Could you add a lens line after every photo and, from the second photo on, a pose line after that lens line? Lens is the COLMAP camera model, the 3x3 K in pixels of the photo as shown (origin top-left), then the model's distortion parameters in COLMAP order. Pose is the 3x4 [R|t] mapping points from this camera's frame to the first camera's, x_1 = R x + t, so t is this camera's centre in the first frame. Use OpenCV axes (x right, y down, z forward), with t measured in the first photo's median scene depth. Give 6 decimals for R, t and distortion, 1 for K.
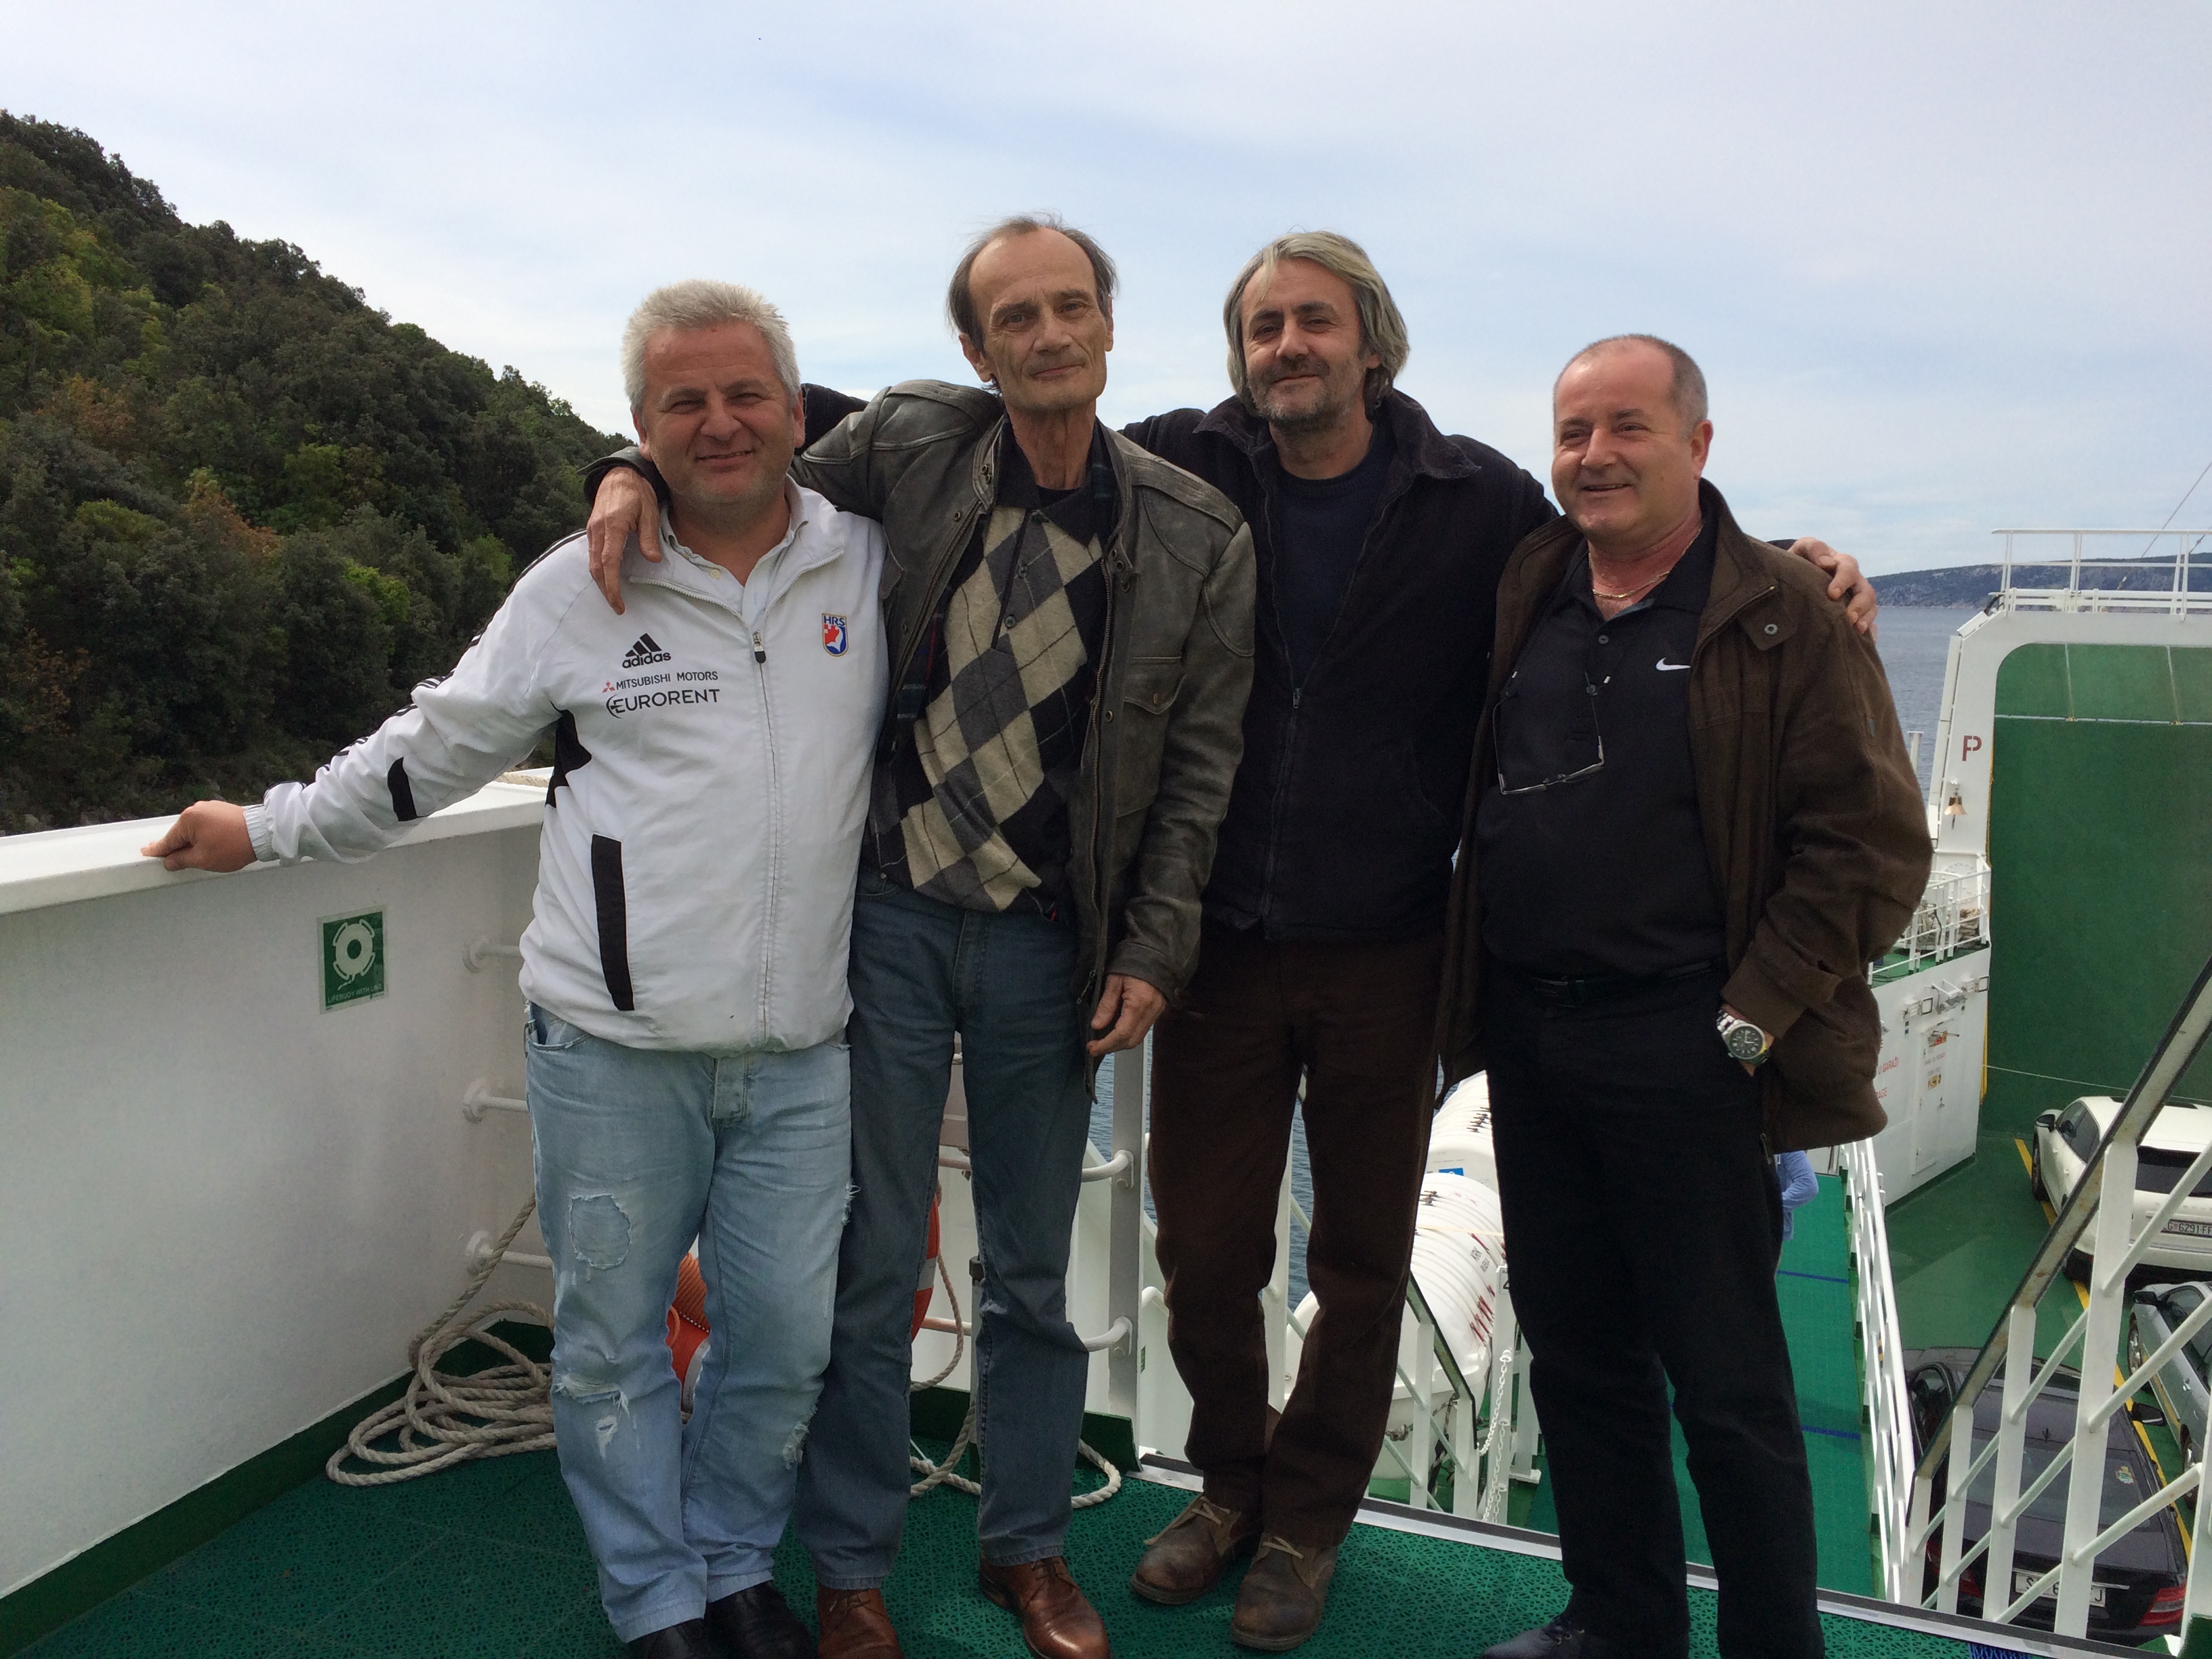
lens RADIAL K [[1885.1, 0, 1106.0], [0, 1885.1, 829.5], [0, 0, 1]] dist [0.037289, -0.007393]
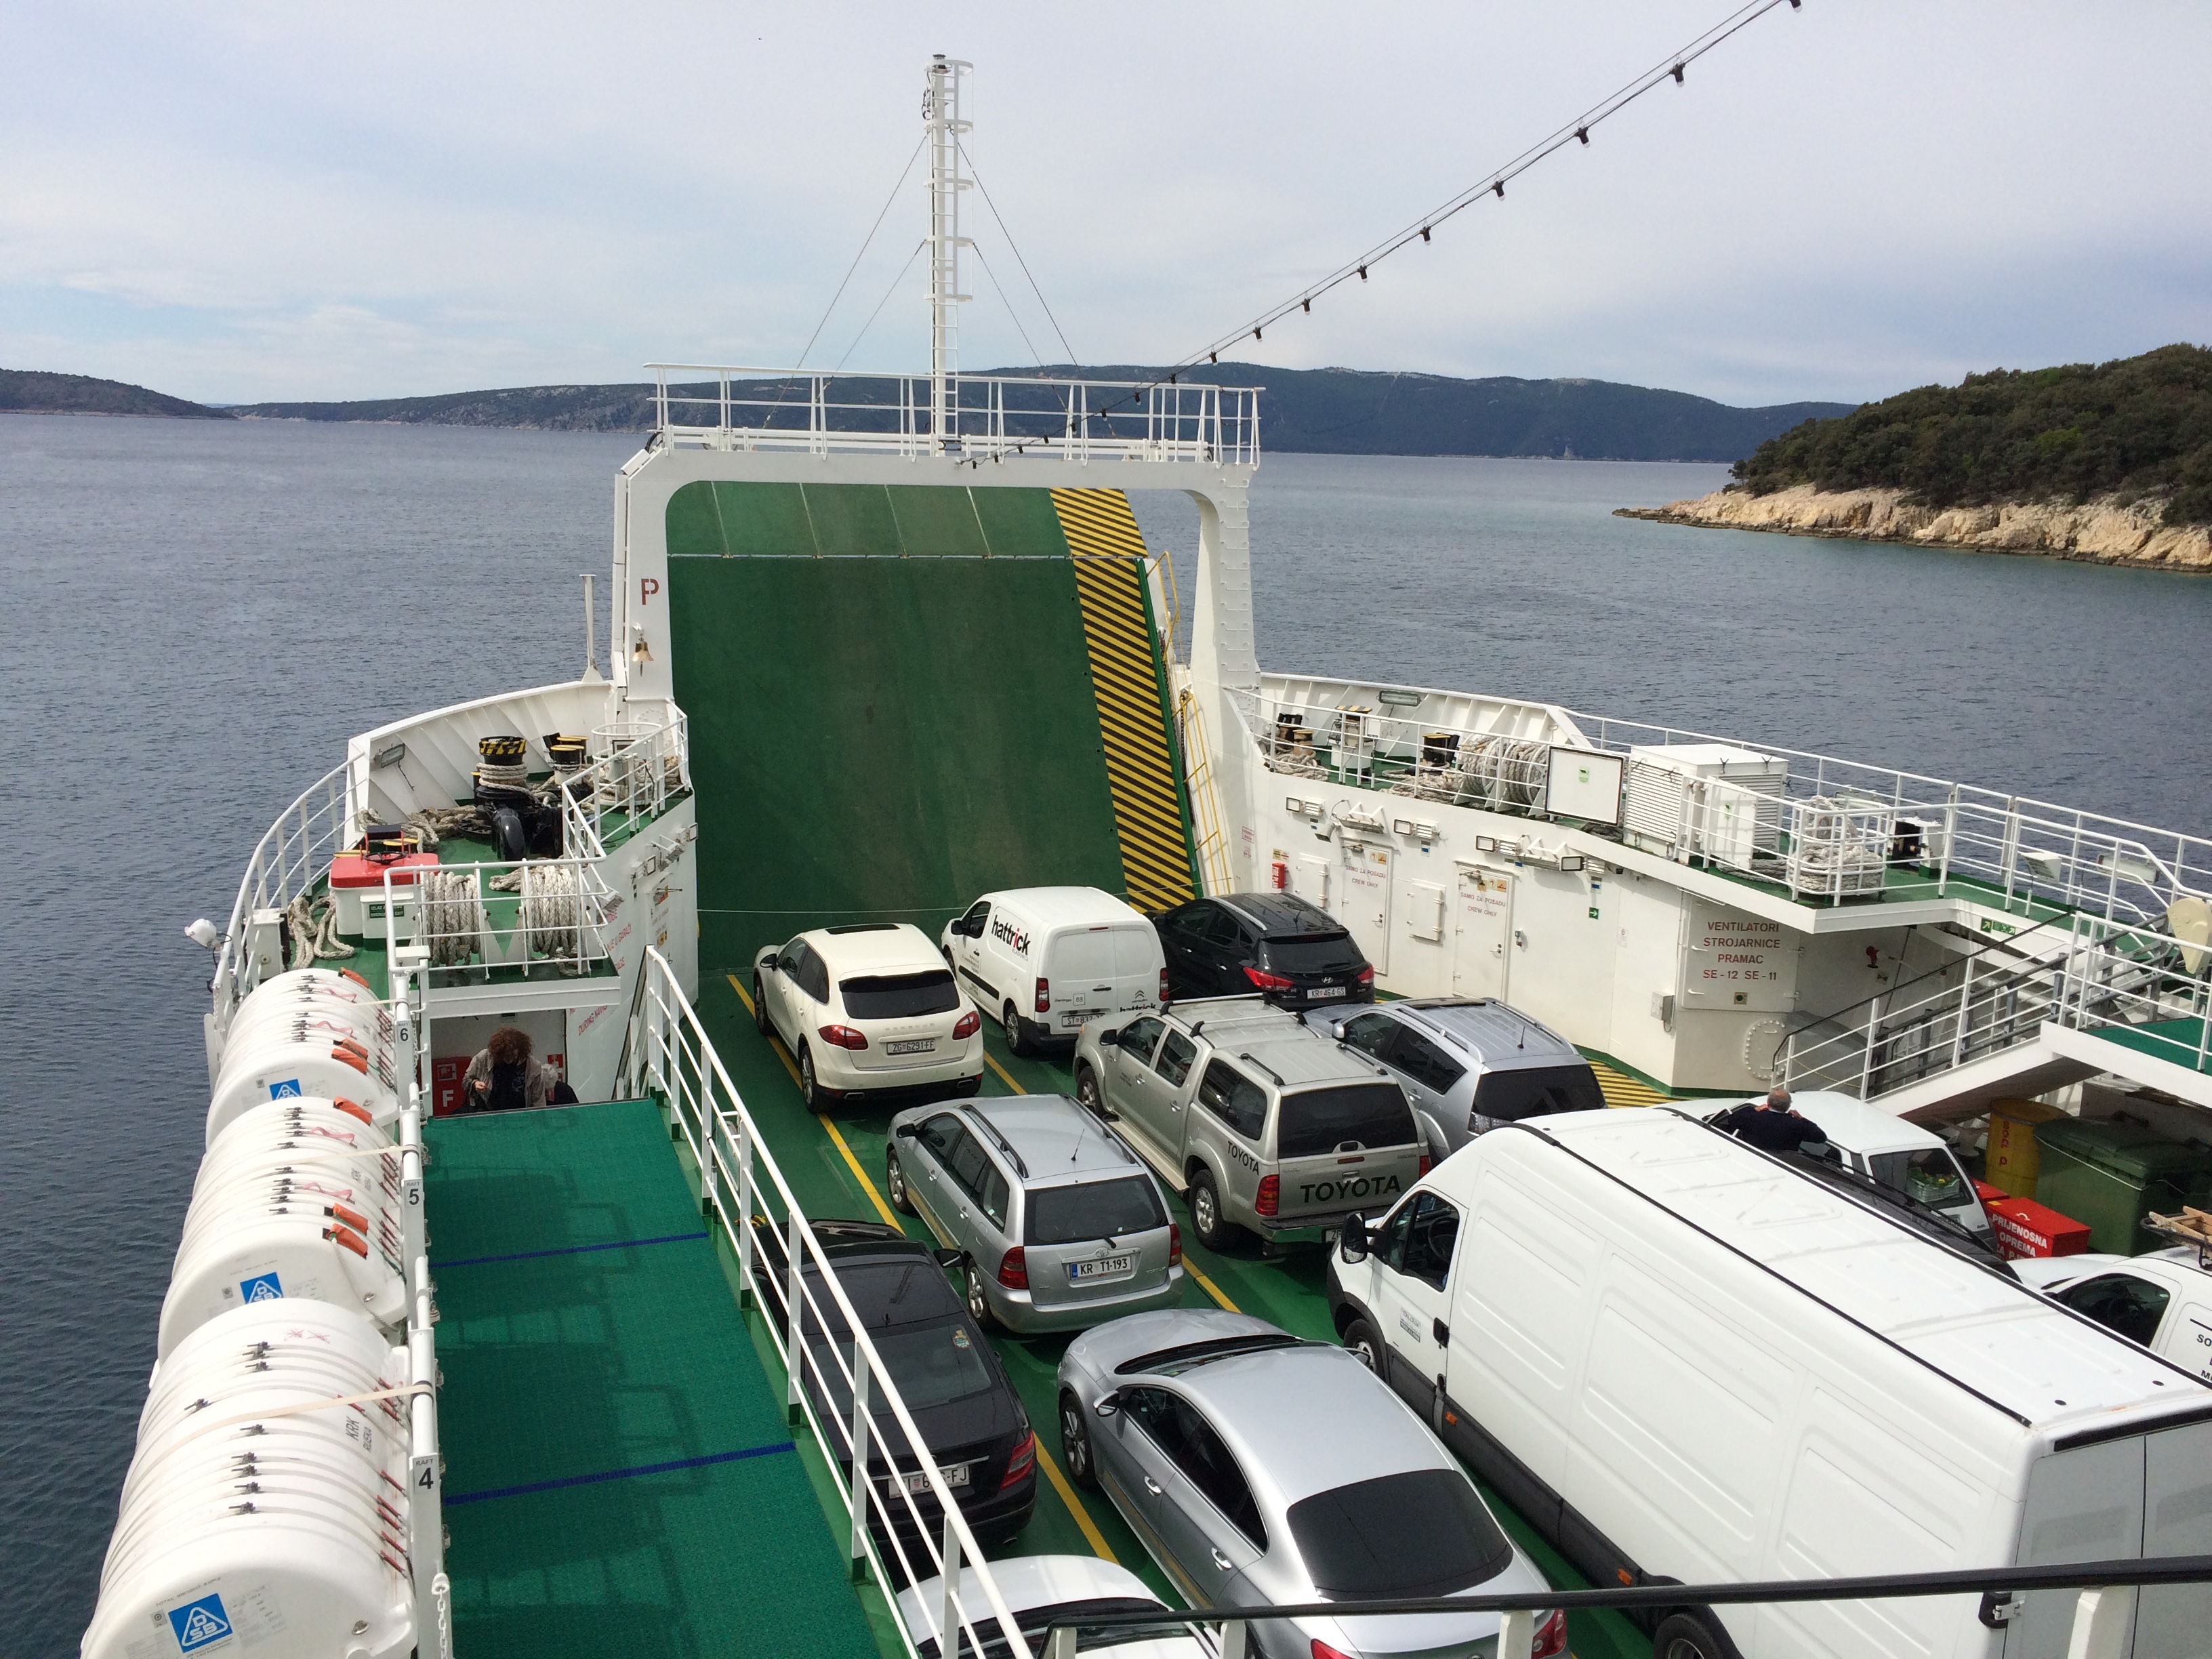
lens RADIAL K [[1885.1, 0, 1106.0], [0, 1885.1, 829.5], [0, 0, 1]] dist [0.037289, -0.007393]
pose [[0.757239, -0.132596, 0.639537, -0.005060], [0.072602, 0.990196, 0.119334, -0.021187], [-0.649091, -0.043932, 0.759442, 0.106492]]
